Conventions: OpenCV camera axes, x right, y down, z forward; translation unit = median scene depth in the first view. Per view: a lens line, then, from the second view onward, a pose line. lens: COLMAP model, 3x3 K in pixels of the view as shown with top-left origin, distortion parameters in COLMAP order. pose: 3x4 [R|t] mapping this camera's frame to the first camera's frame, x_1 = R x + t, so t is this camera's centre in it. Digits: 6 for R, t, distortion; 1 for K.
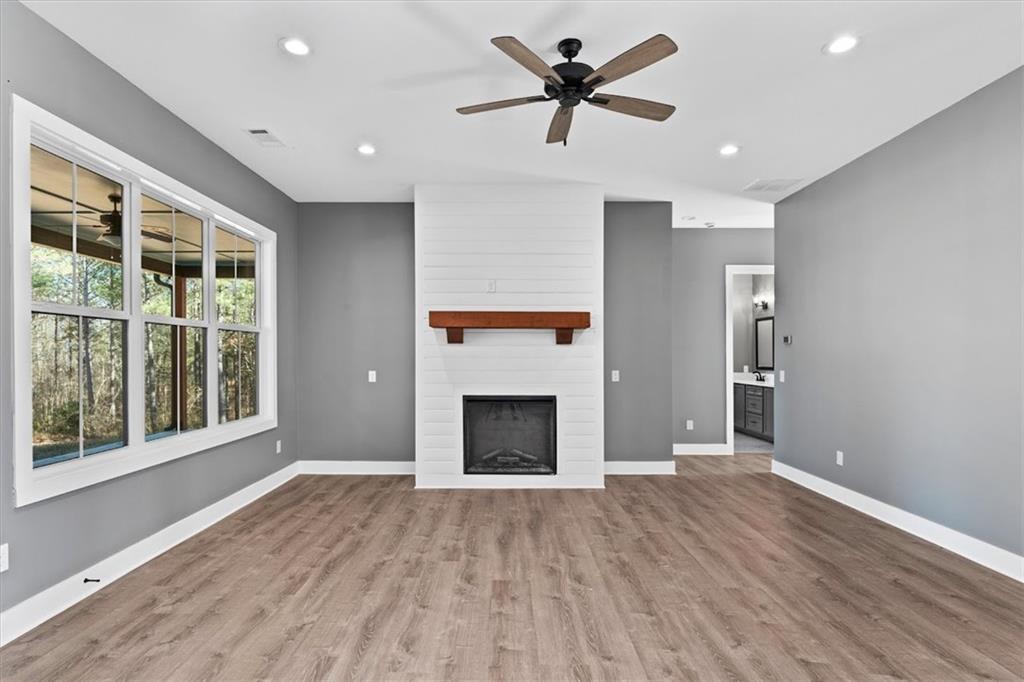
lens RADIAL K [[548.9, 0, 515.0], [0, 548.9, 359.9], [0, 0, 1]] dist [-0.002222, -0.000063]
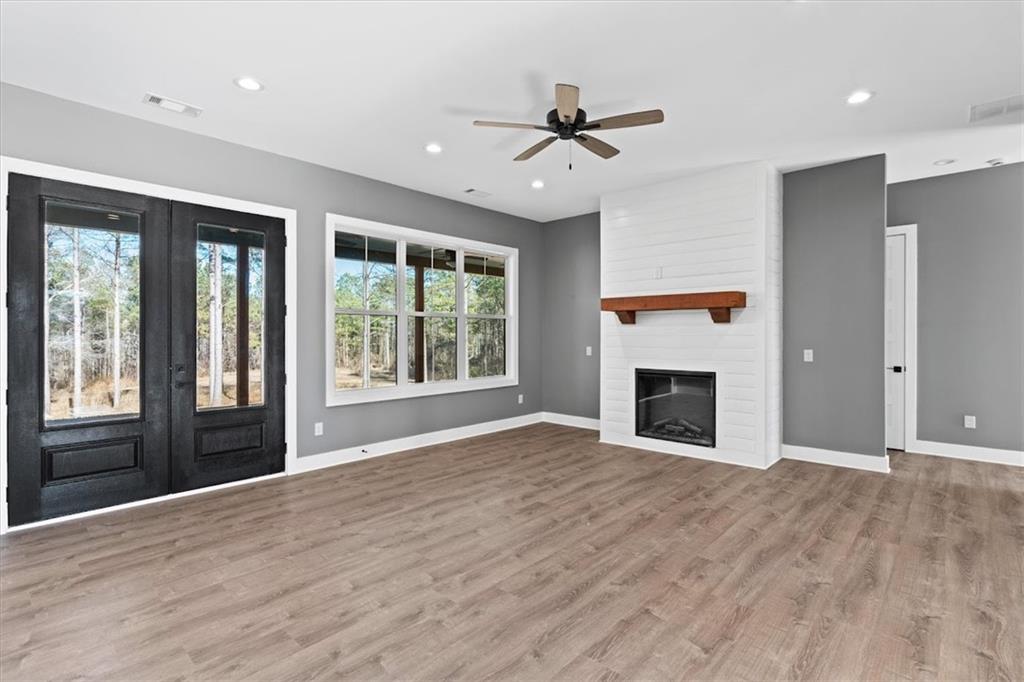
lens RADIAL K [[513.5, 0, 516.9], [0, 513.5, 335.4], [0, 0, 1]] dist [-0.001125, 0.000955]
pose [[0.724049, -0.001462, -0.689747, 0.601850], [-0.002469, 0.999986, -0.004712, 0.000488], [0.689744, 0.005115, 0.724035, 0.038559]]
